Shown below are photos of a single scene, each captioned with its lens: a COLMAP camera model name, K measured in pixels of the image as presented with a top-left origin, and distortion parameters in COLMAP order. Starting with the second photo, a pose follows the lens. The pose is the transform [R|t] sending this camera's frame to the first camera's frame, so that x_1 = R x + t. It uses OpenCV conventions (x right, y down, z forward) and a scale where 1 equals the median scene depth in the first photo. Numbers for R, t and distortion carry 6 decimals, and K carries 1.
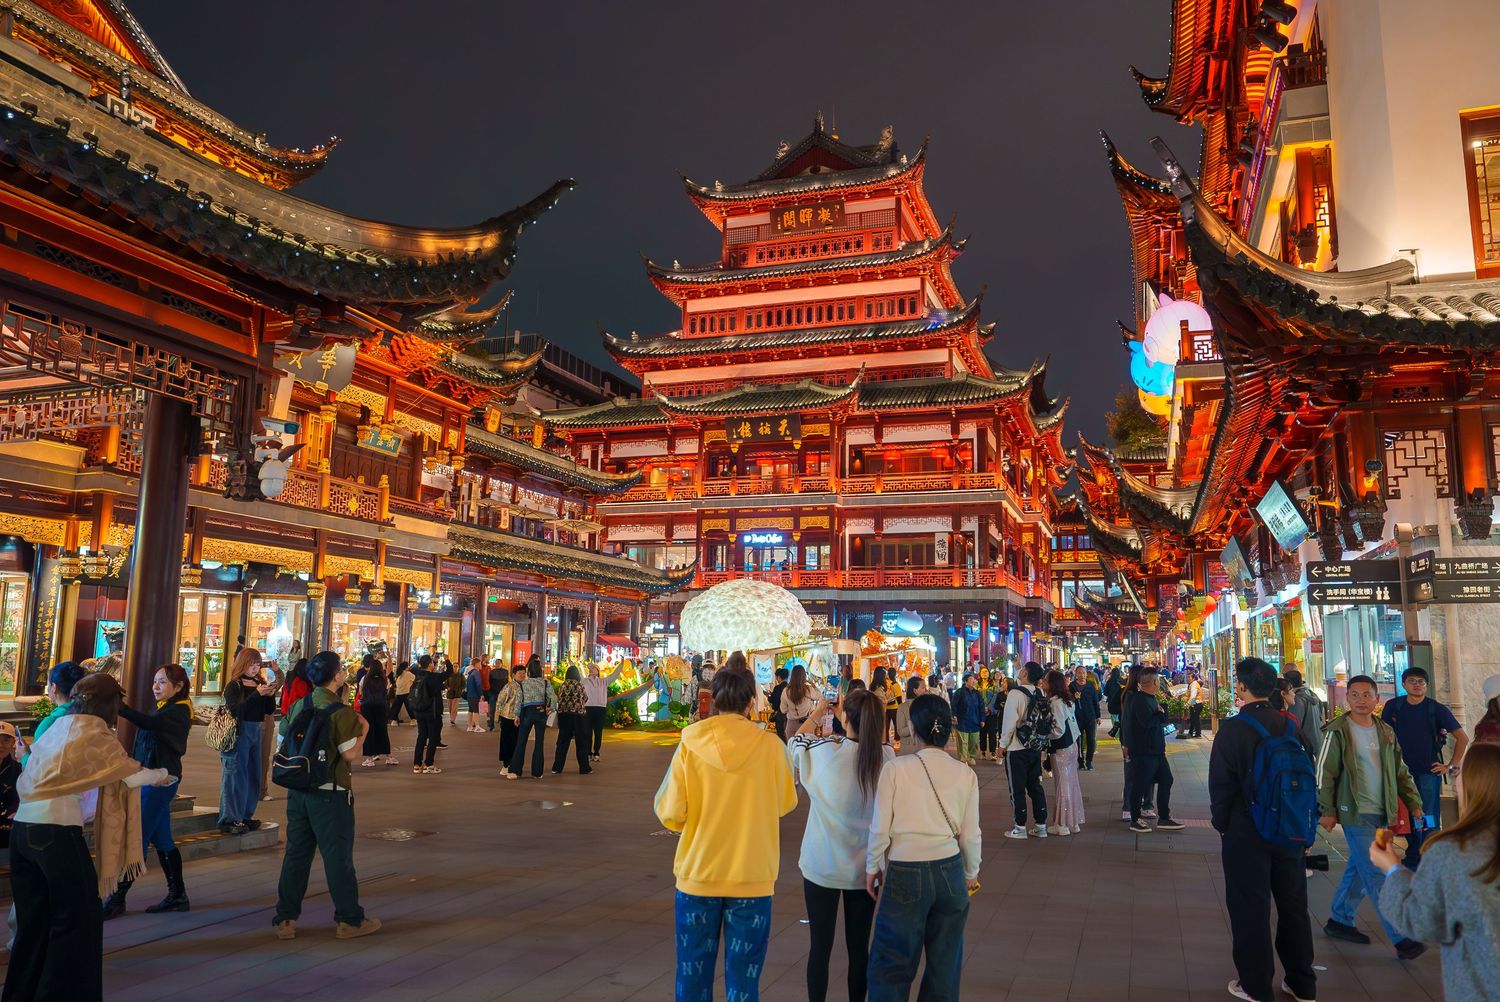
lens RADIAL K [[1060.1, 0, 750.0], [0, 1060.1, 501.0], [0, 0, 1]] dist [-0.004452, -0.000325]
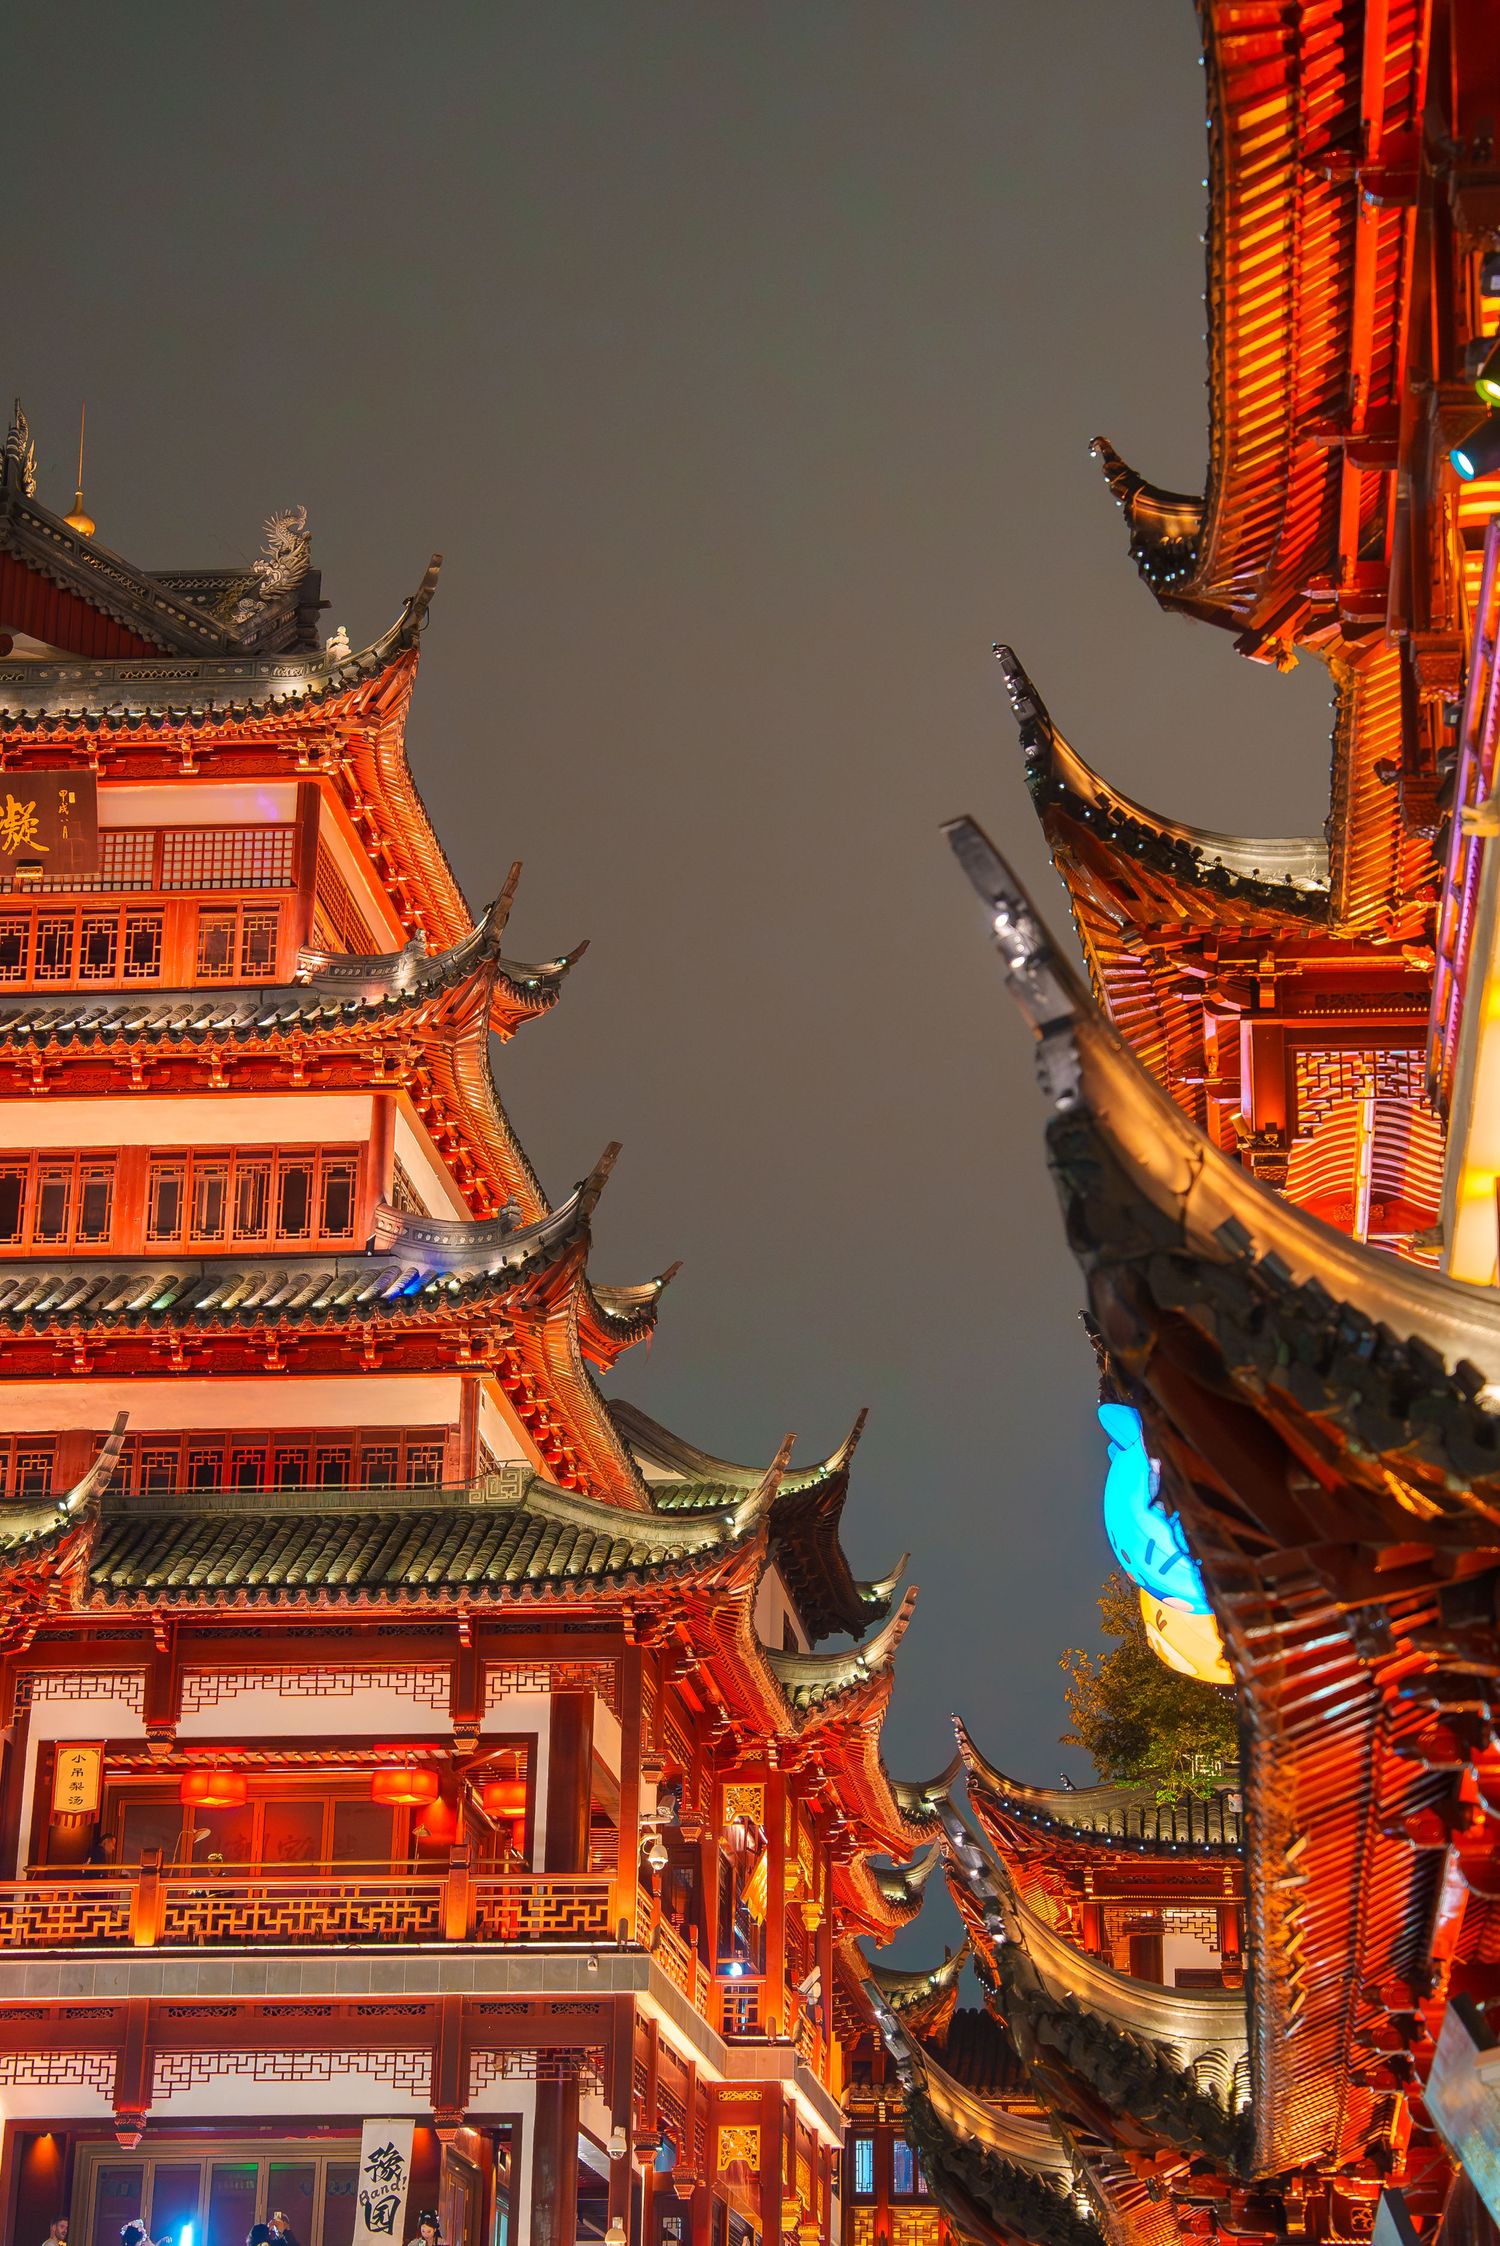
lens RADIAL K [[4535.1, 0, 750.0], [0, 4535.1, 1123.0], [0, 0, 1]] dist [0.413248, -0.299740]
pose [[0.979779, 0.071018, 0.187056, 0.043946], [-0.039188, 0.984894, -0.168668, -0.019863], [-0.196209, 0.157927, 0.967761, -0.099045]]
